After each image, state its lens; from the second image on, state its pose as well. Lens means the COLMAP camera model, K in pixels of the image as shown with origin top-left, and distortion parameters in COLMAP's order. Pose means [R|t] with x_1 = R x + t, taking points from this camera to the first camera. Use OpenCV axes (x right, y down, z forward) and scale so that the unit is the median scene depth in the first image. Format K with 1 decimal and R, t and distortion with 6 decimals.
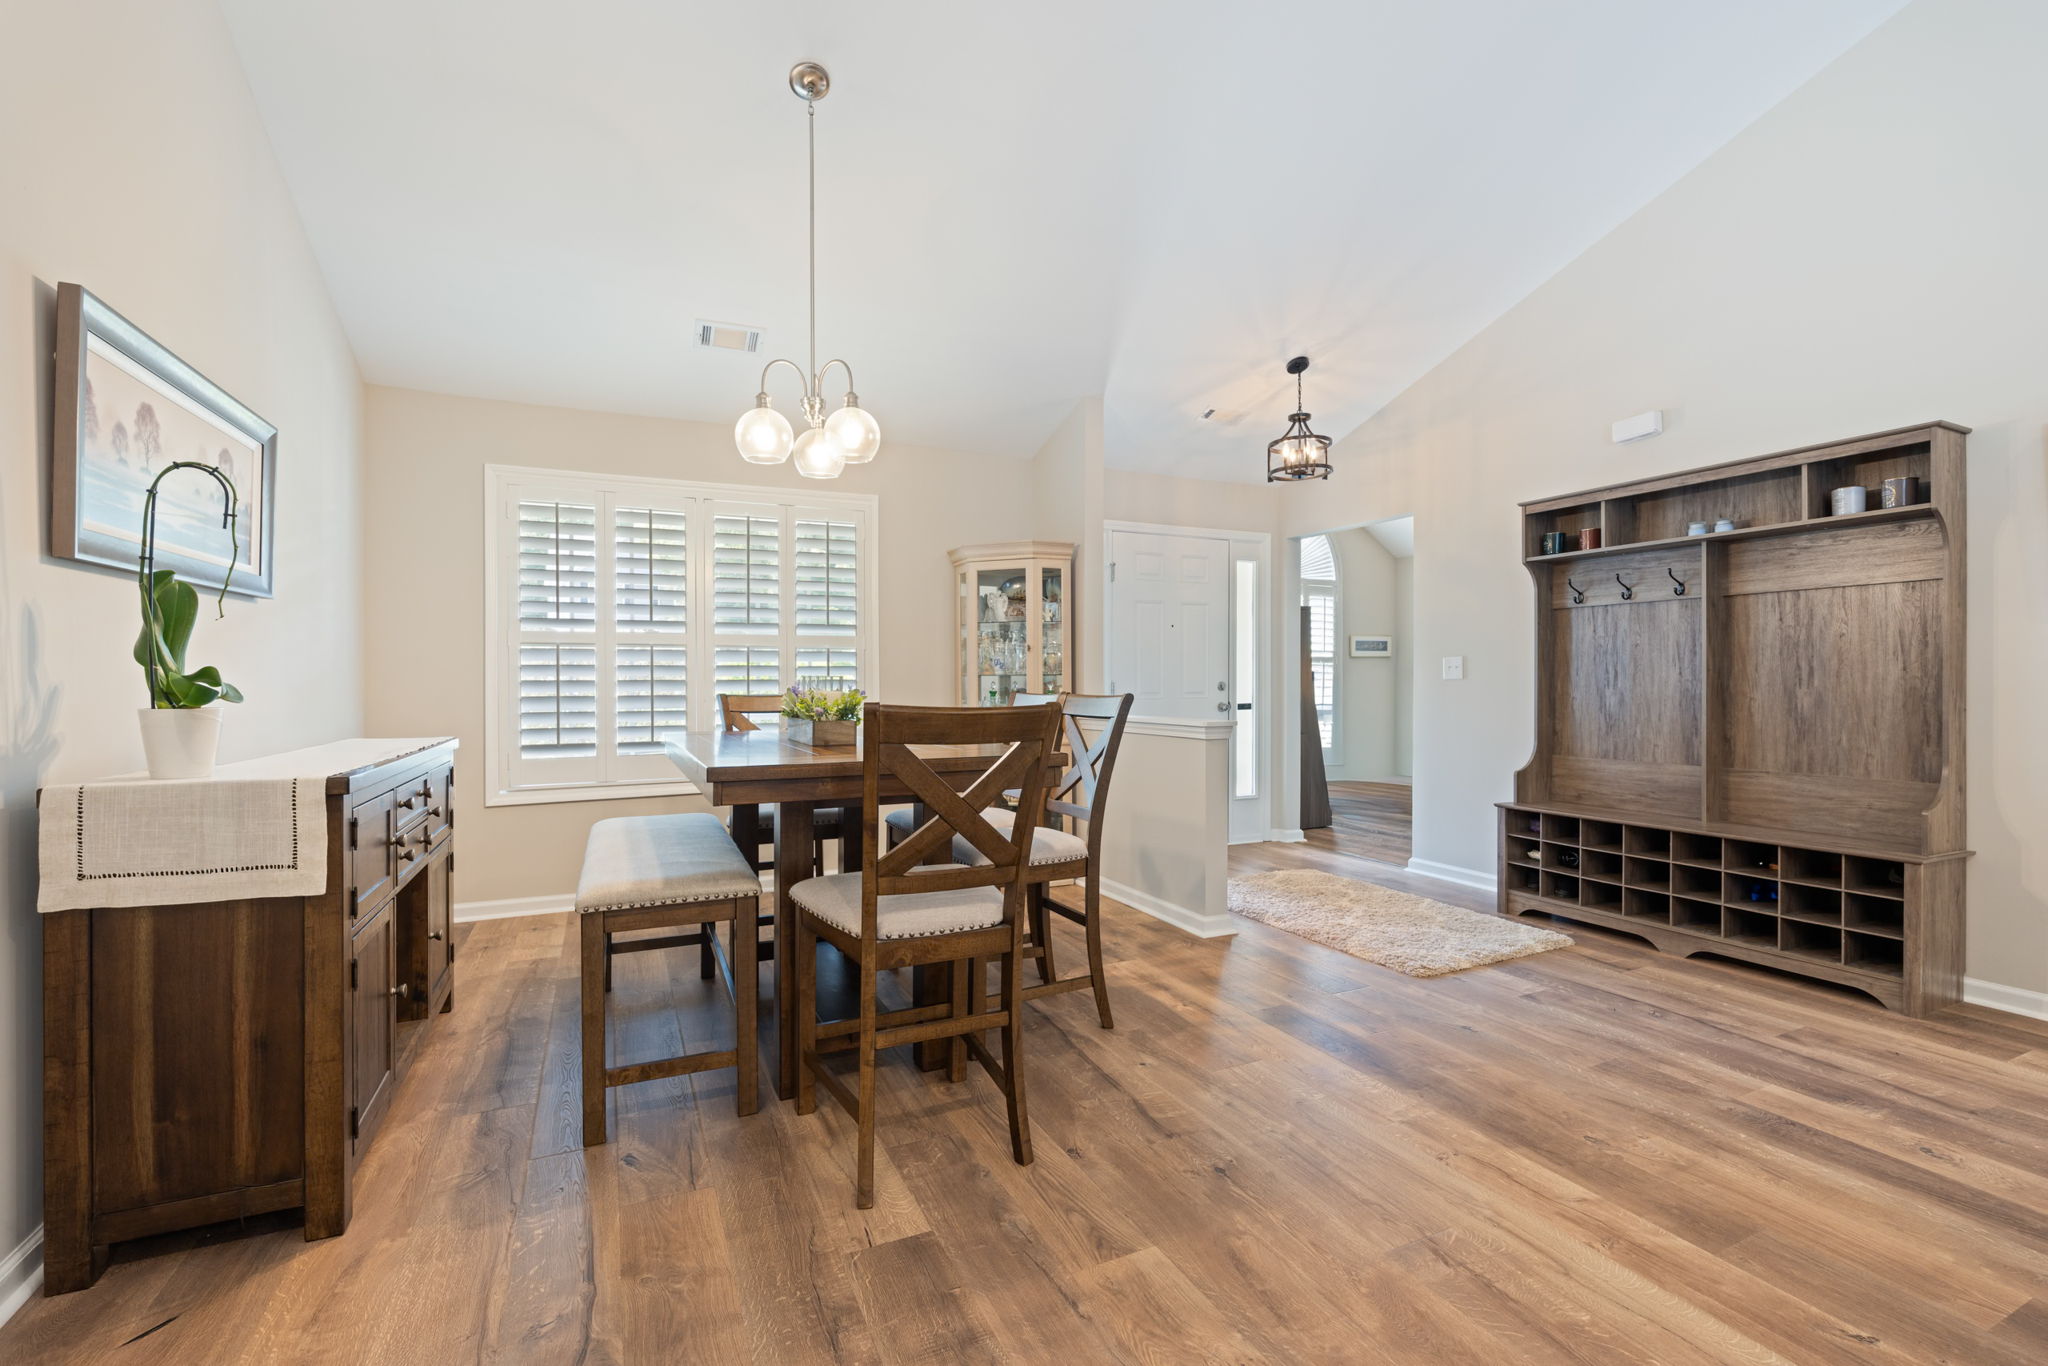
lens RADIAL K [[923.1, 0, 1028.7], [0, 923.1, 690.5], [0, 0, 1]] dist [0.000910, 0.000007]
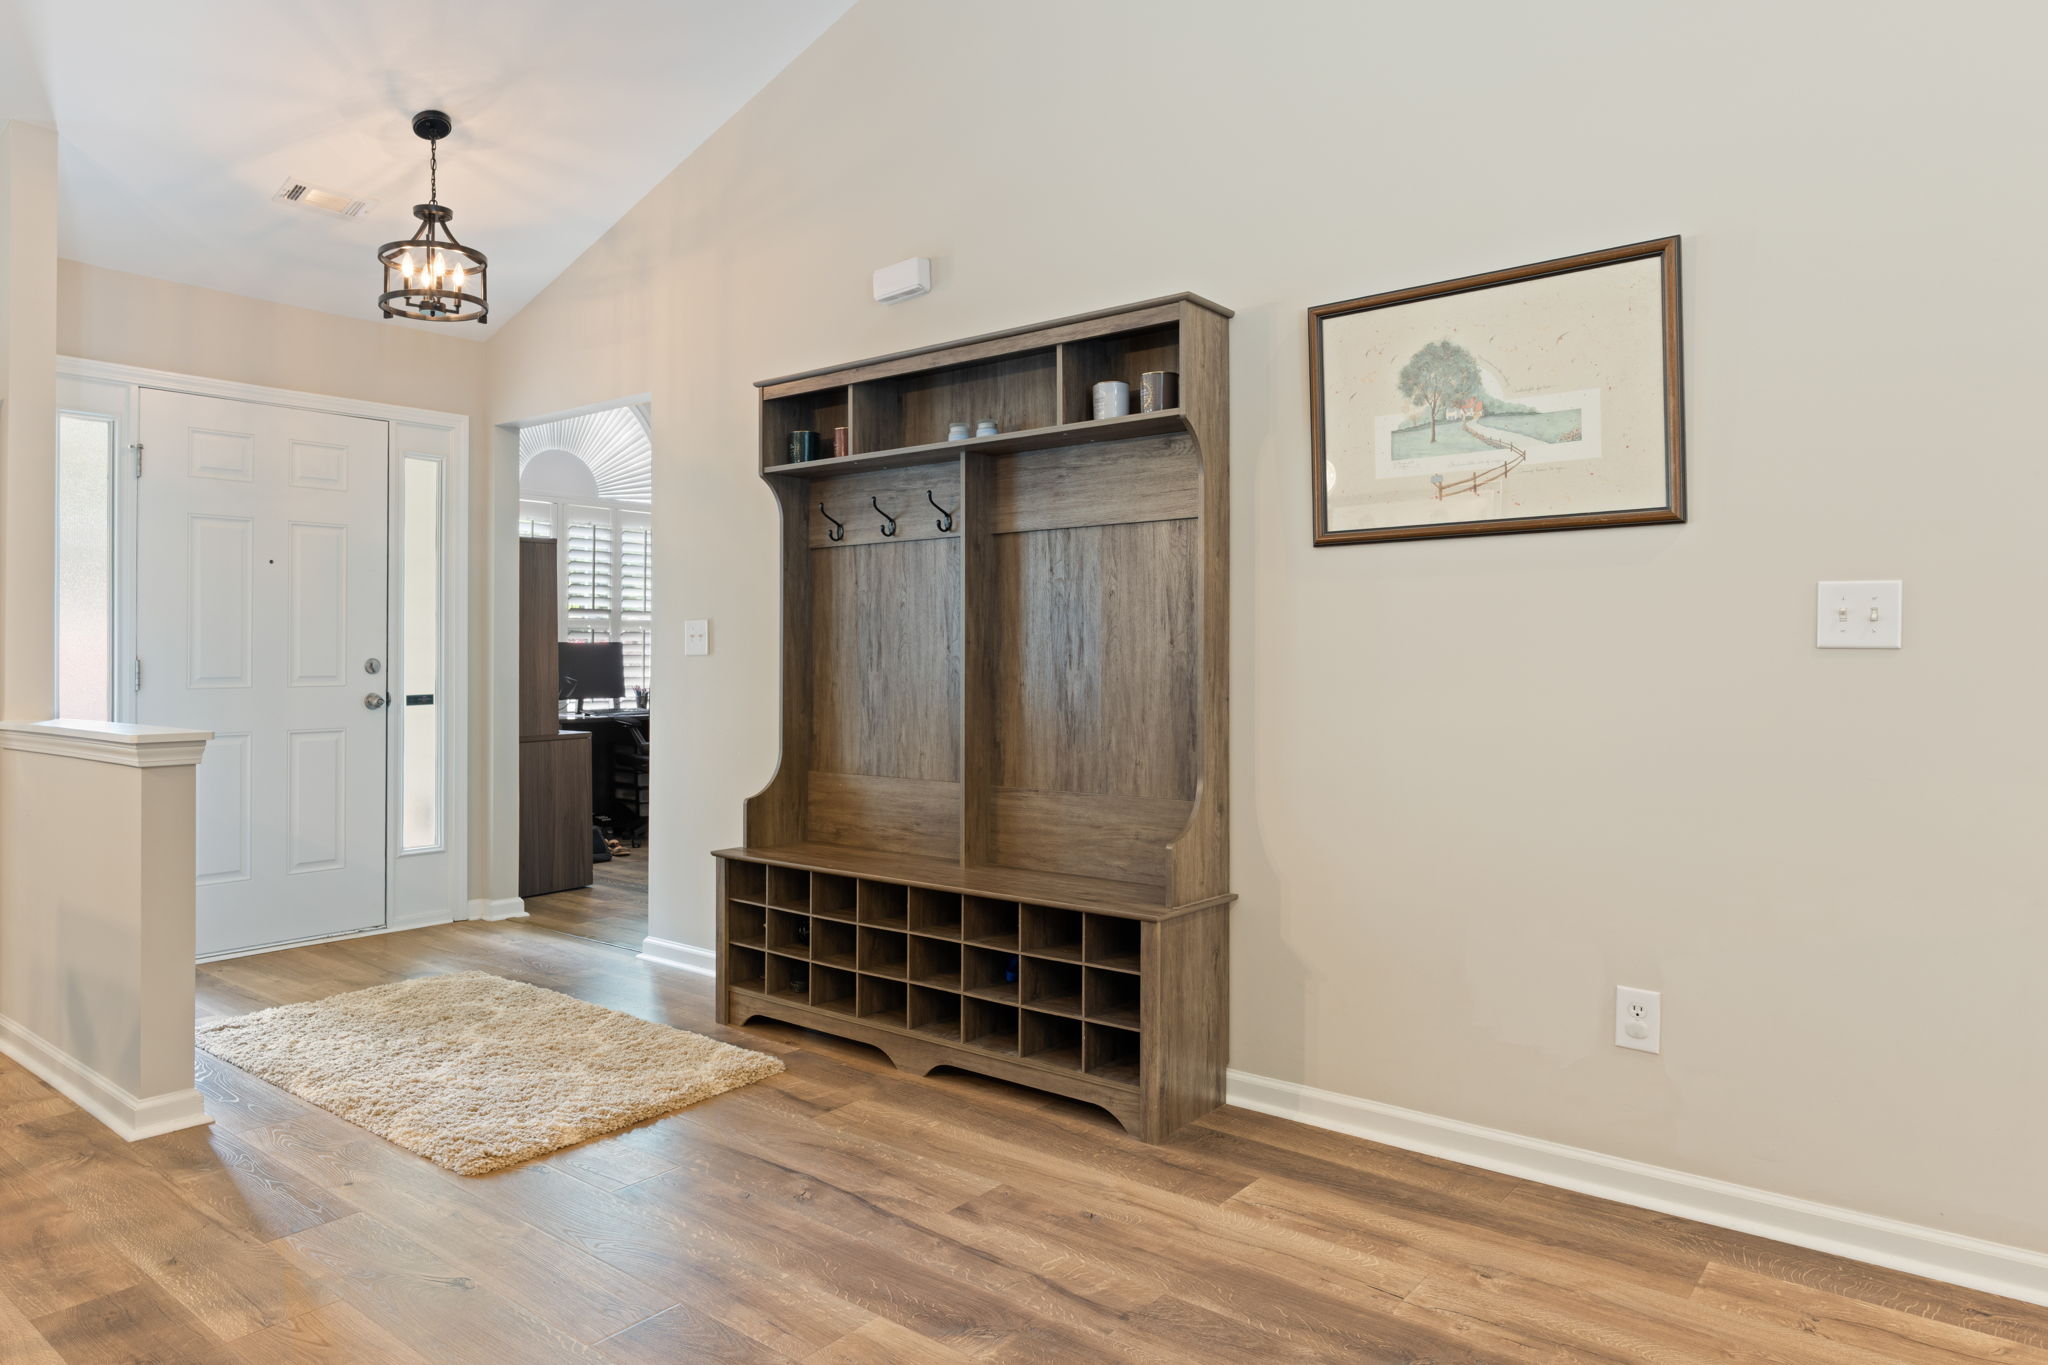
lens RADIAL K [[1255.4, 0, 1023.3], [0, 1255.4, 664.5], [0, 0, 1]] dist [-0.003582, 0.002356]
pose [[0.913419, -0.000287, 0.407020, 0.391236], [0.002511, 0.999985, -0.004930, -0.001209], [-0.407012, 0.005526, 0.913406, 0.140682]]
